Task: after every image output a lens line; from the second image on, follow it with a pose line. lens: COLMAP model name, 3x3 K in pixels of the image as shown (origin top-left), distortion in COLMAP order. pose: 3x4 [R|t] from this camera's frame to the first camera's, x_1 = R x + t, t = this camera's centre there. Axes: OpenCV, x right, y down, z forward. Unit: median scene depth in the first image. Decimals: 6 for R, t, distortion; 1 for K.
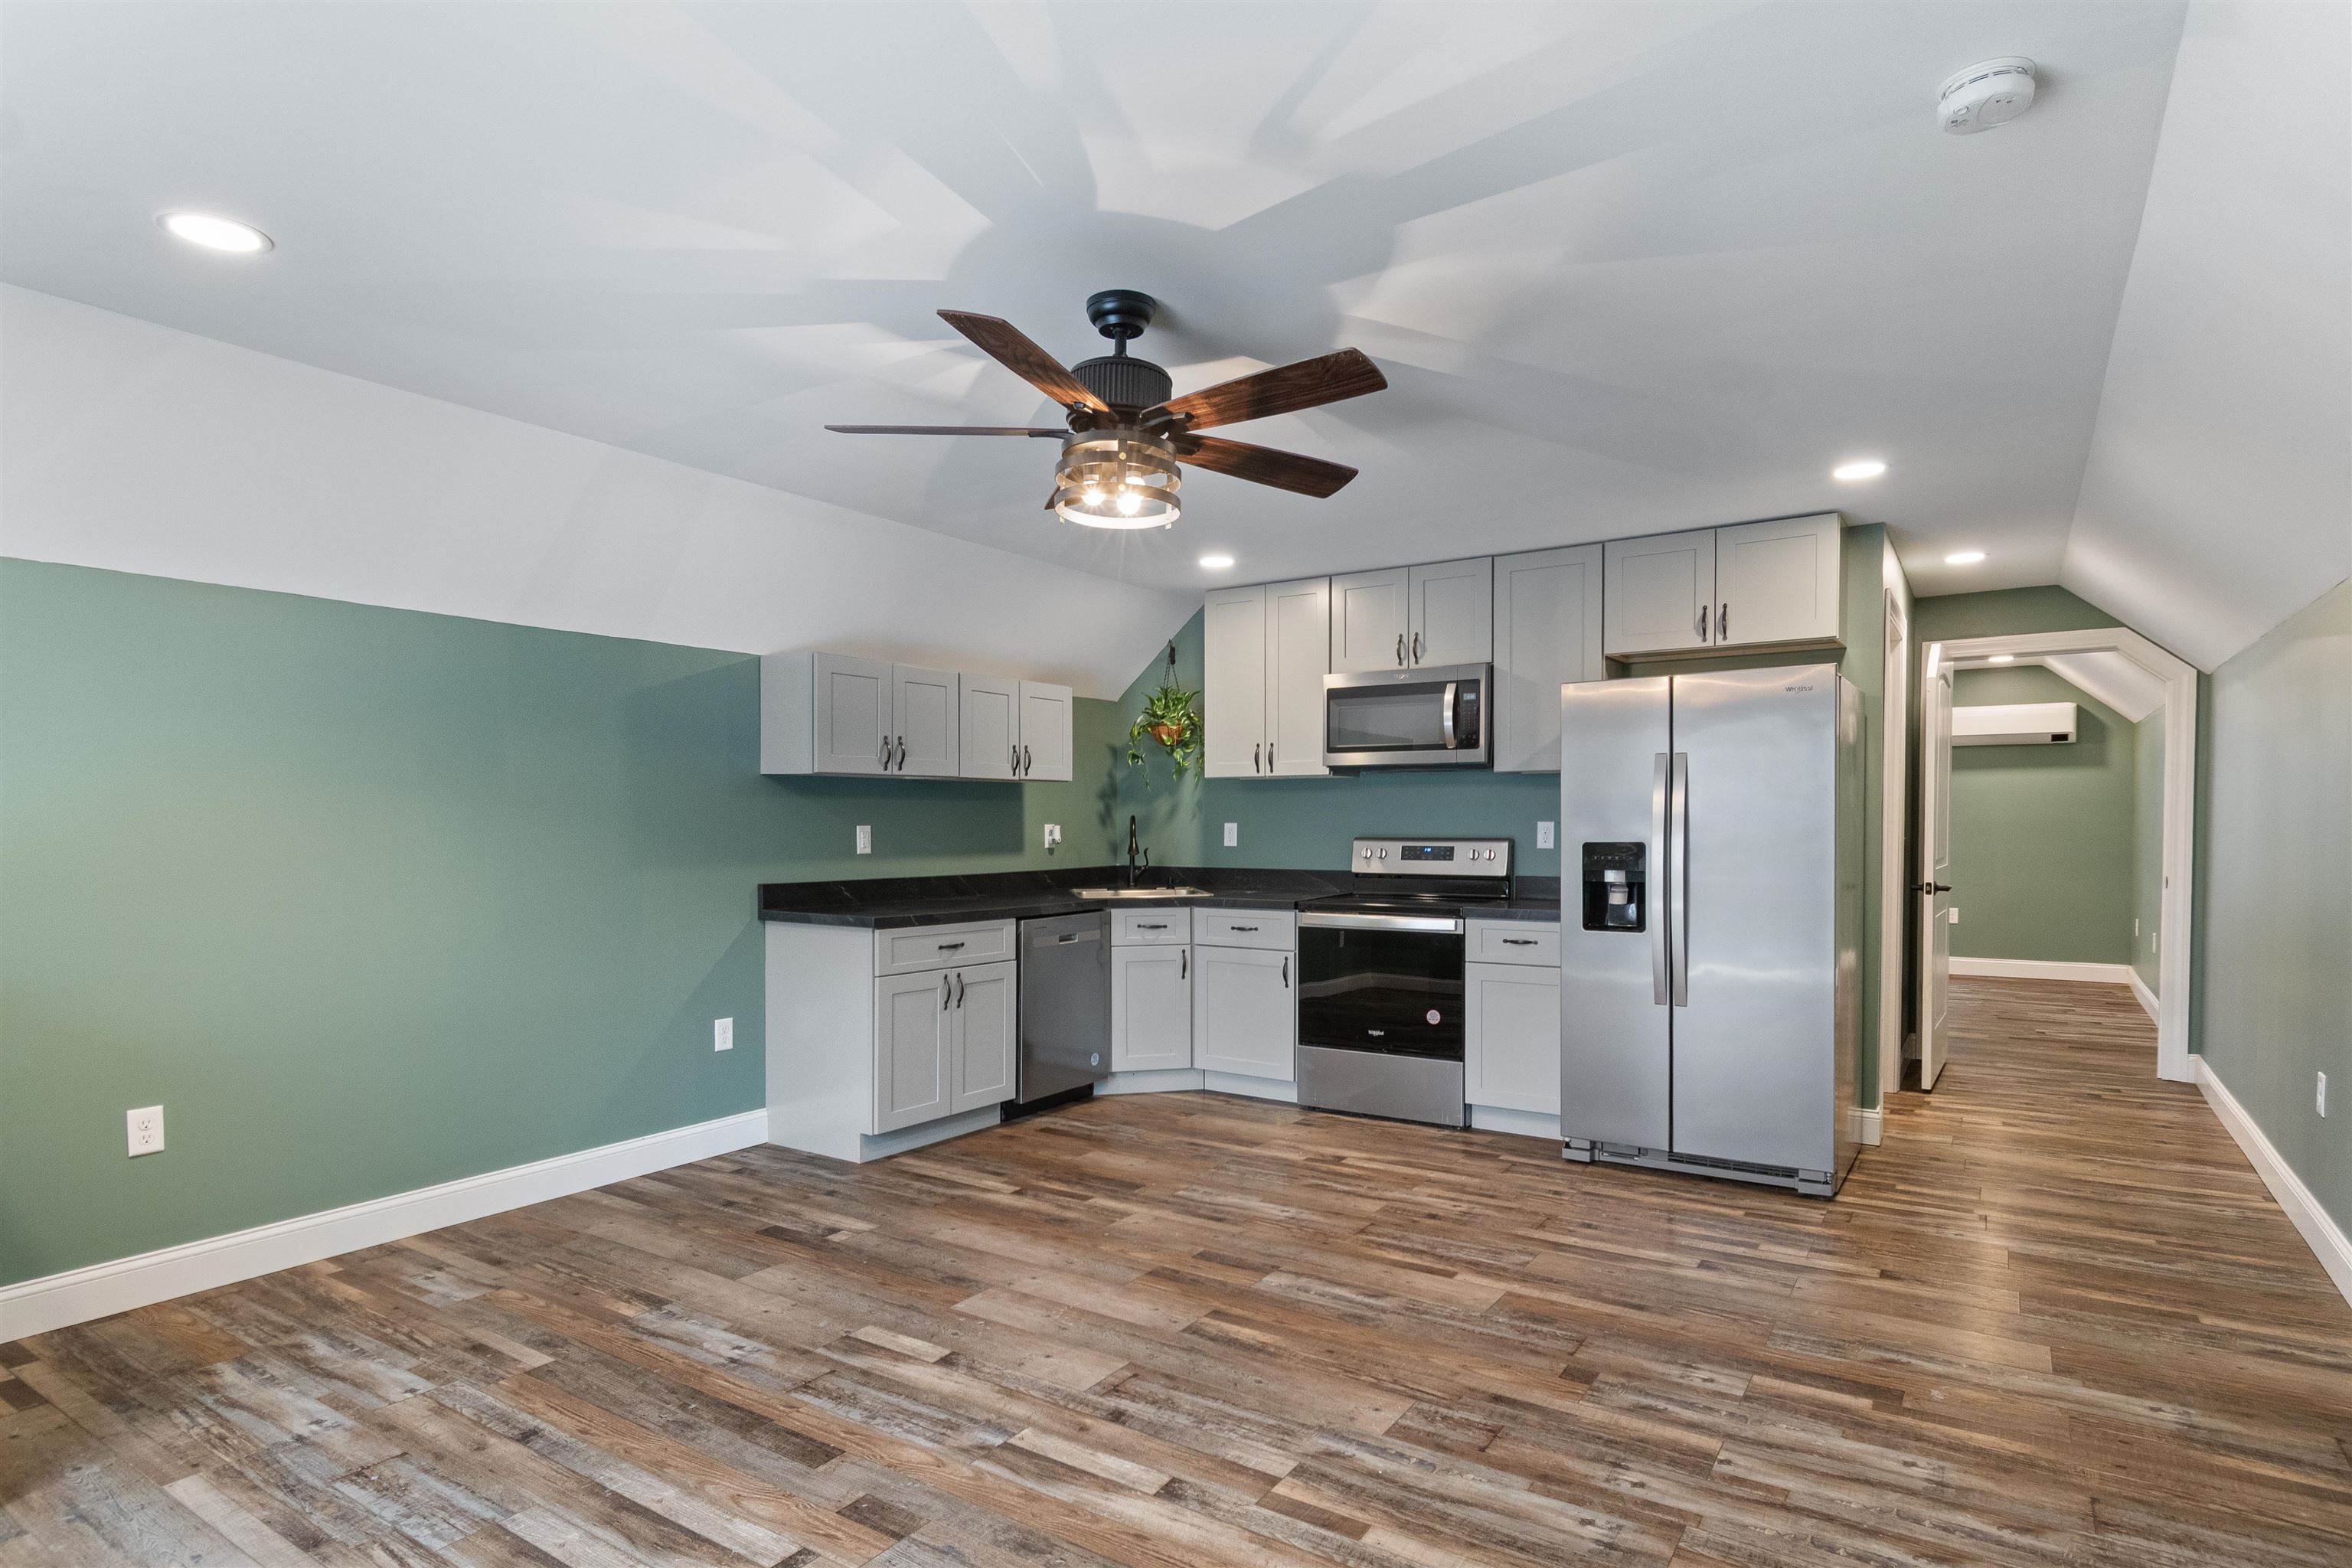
lens RADIAL K [[1214.1, 0, 1204.9], [0, 1214.1, 864.0], [0, 0, 1]] dist [0.005071, -0.004441]
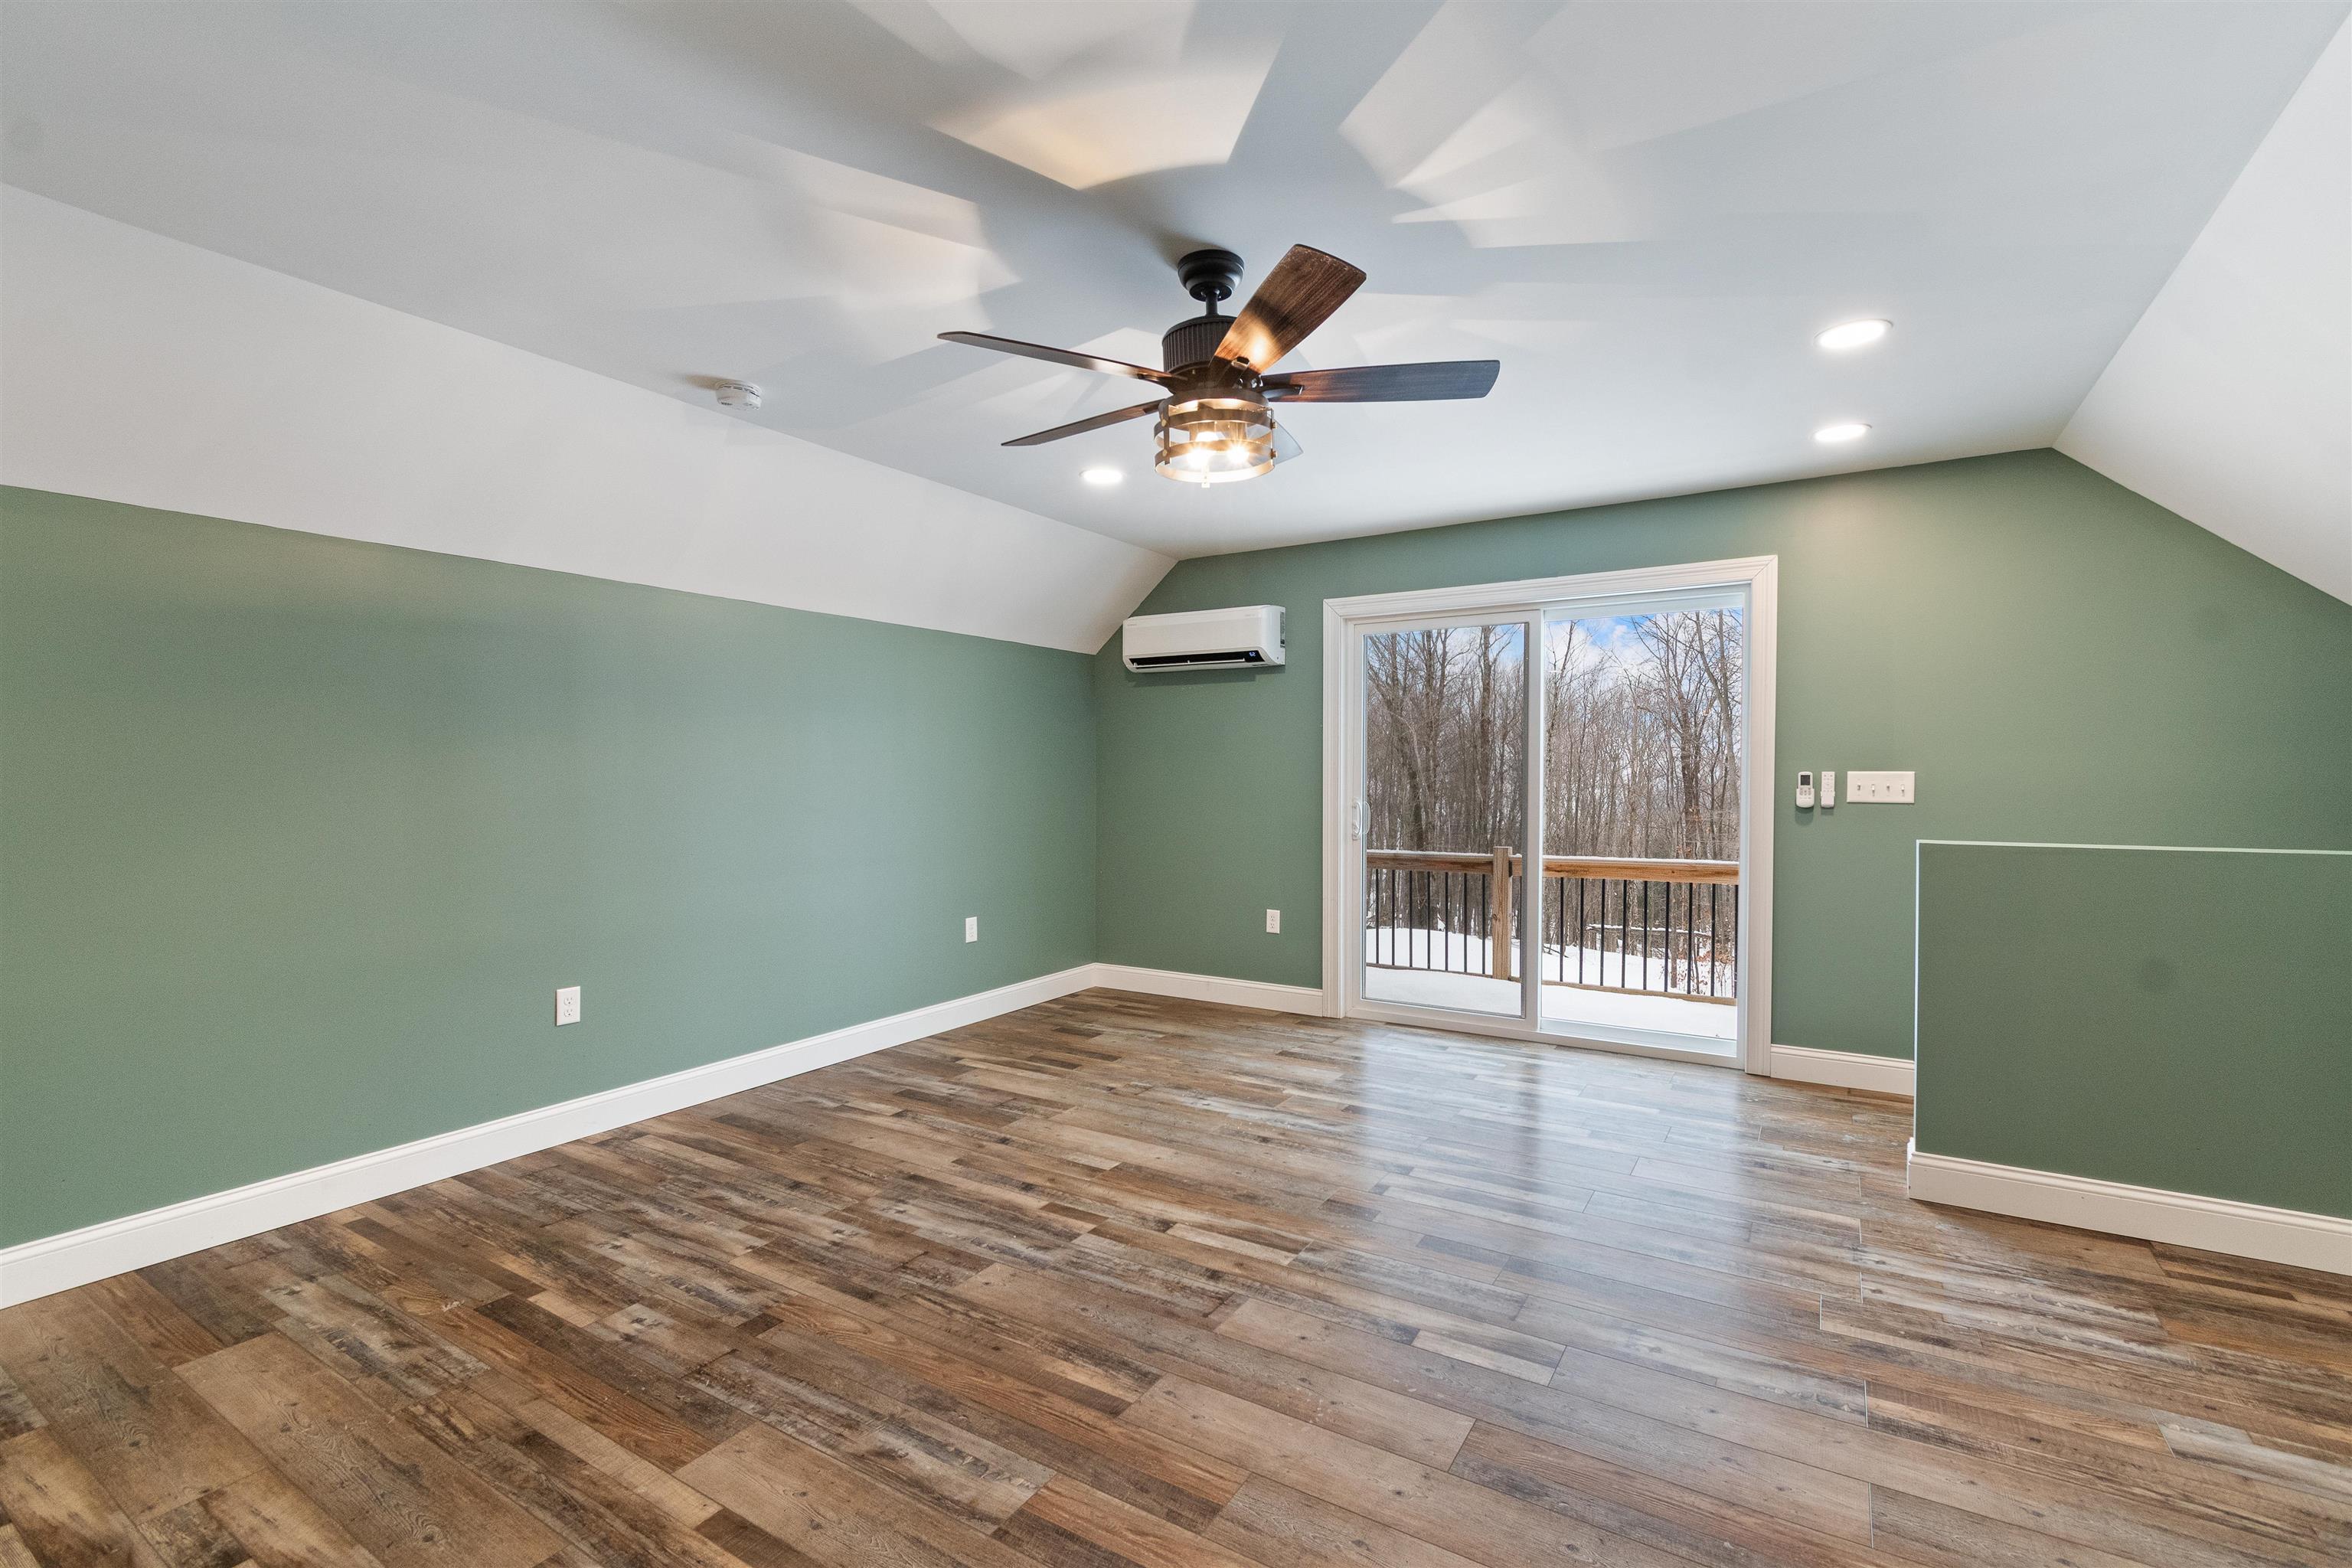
lens RADIAL K [[1050.0, 0, 1185.9], [0, 1050.0, 798.5], [0, 0, 1]] dist [0.005527, -0.002478]
pose [[-0.999882, 0.006447, -0.013921, -0.026047], [0.005584, 0.998108, 0.061225, -0.049075], [0.014289, 0.061140, -0.998027, 1.518519]]
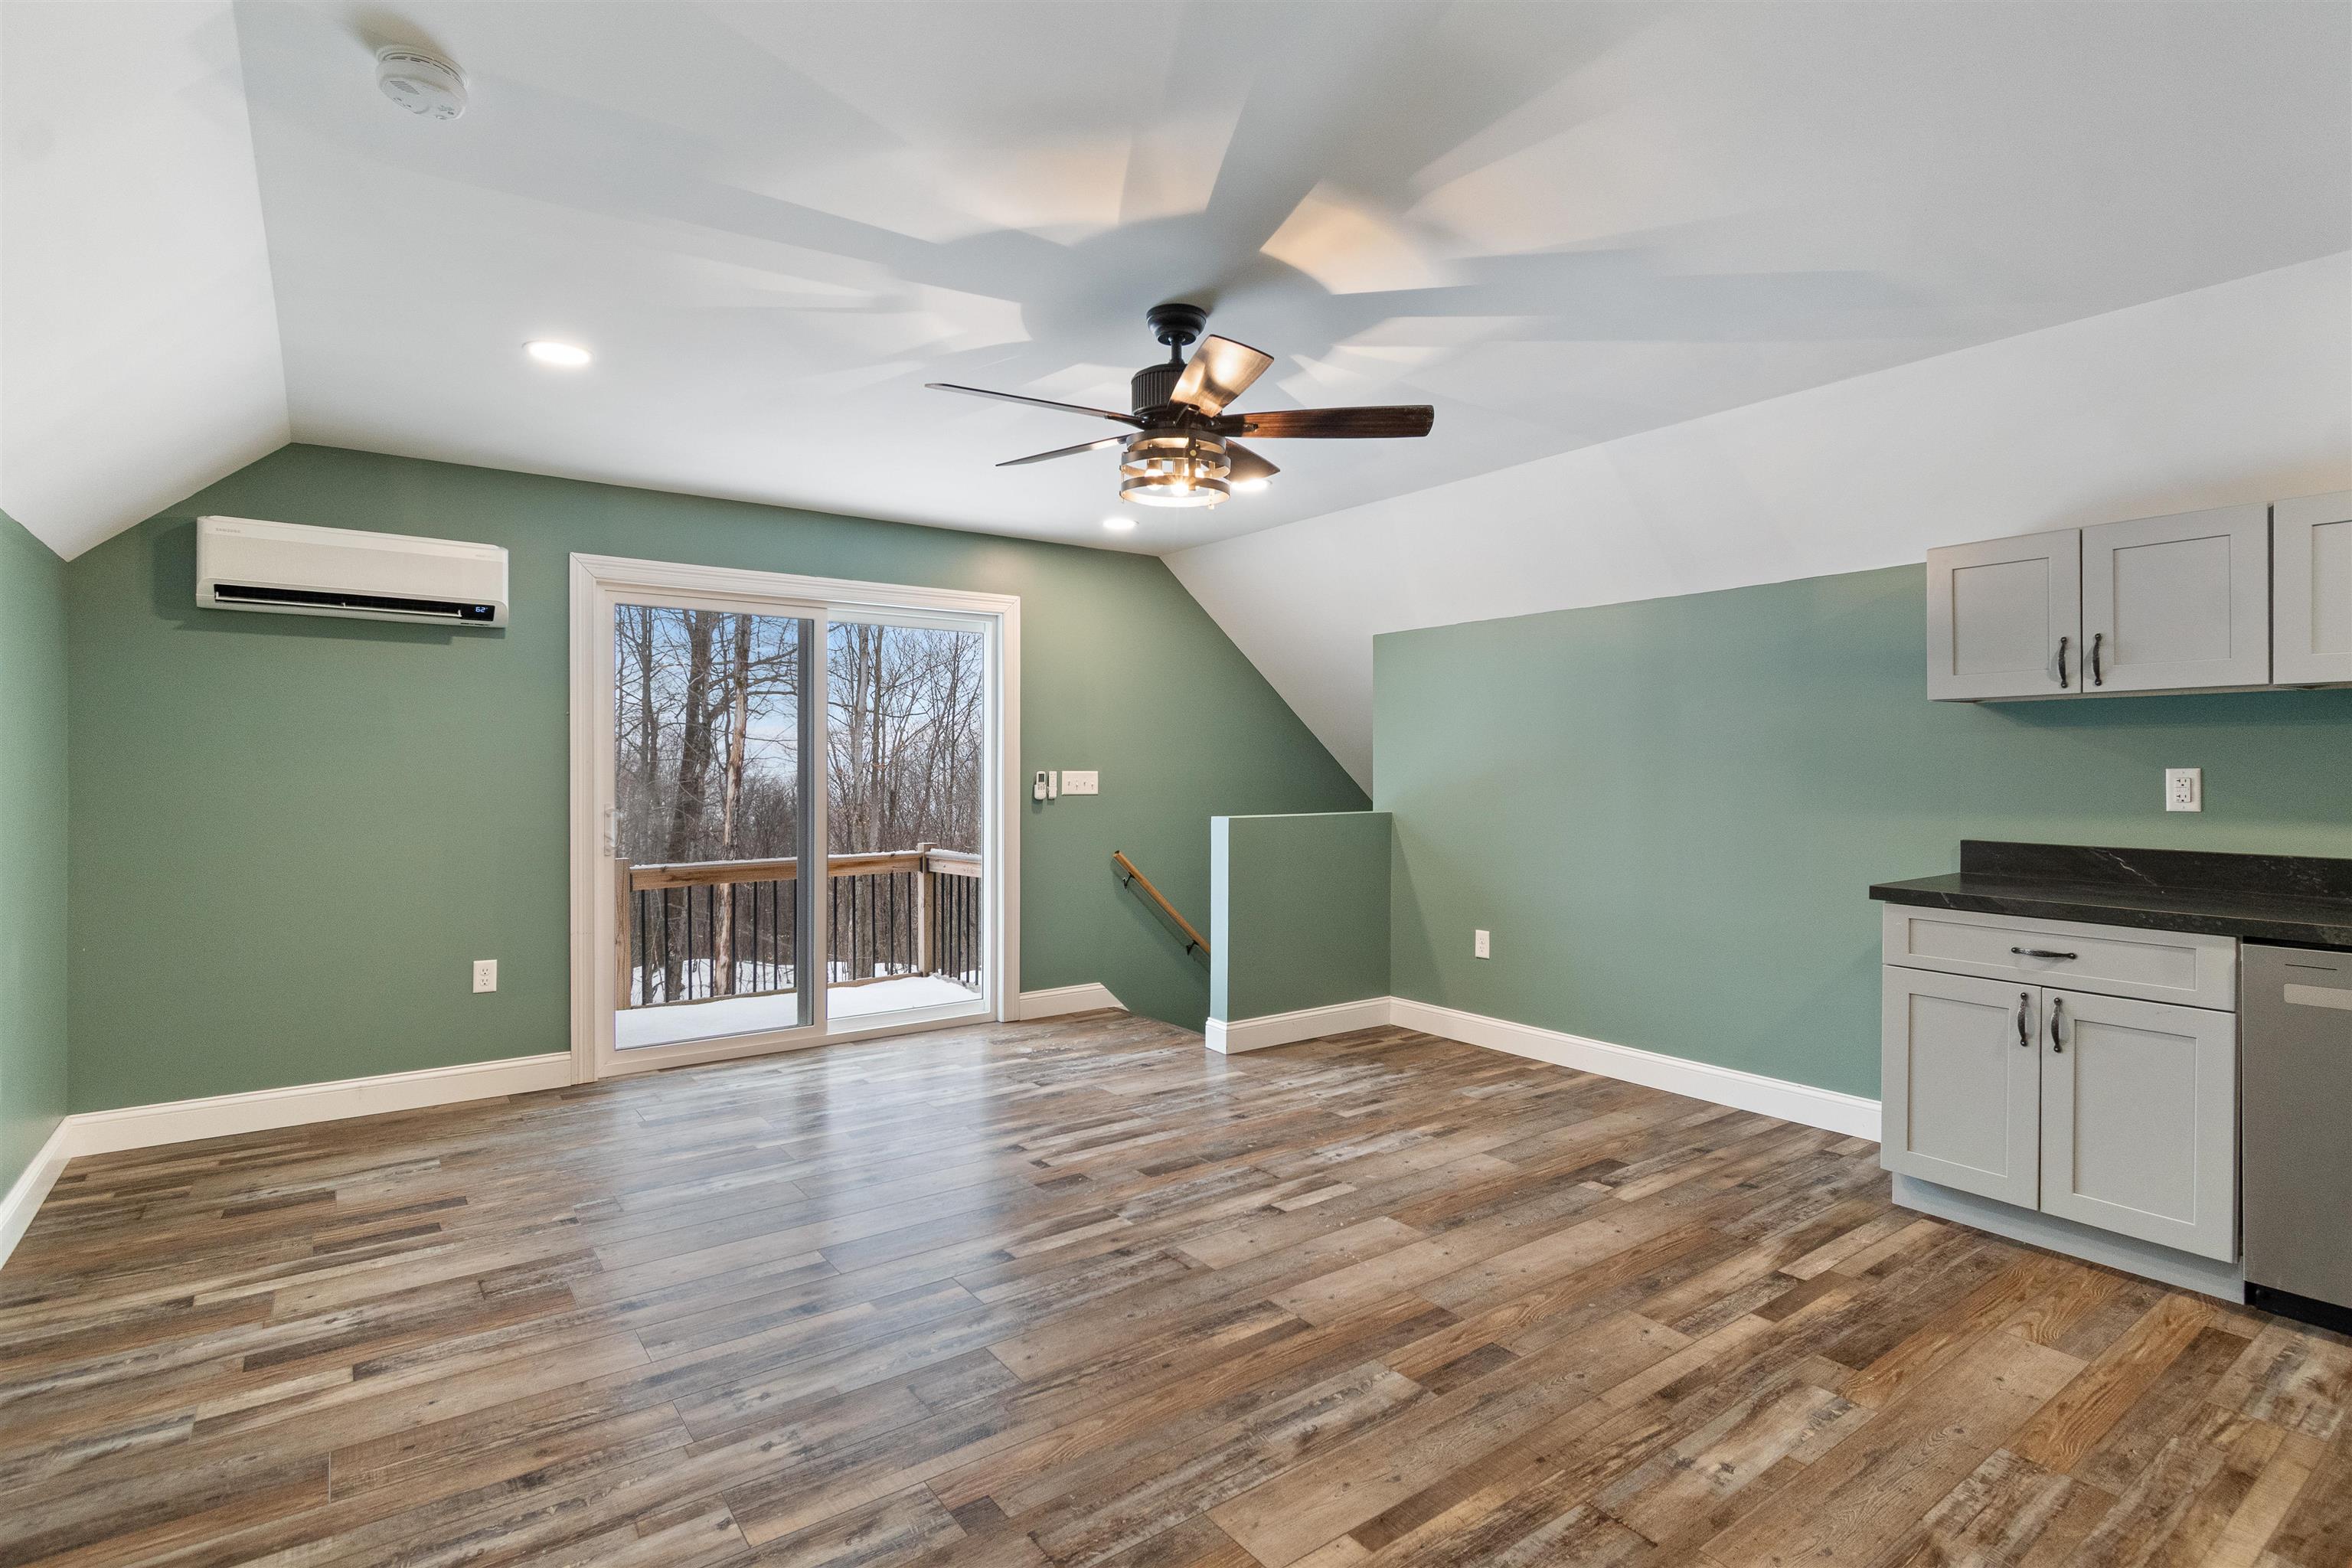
lens RADIAL K [[1163.5, 0, 1200.1], [0, 1163.5, 779.8], [0, 0, 1]] dist [0.005023, -0.002551]
pose [[-0.344785, 0.013017, -0.938591, 0.760528], [-0.030930, 0.999203, 0.025220, -0.039181], [0.938172, 0.037726, -0.344108, 1.118219]]
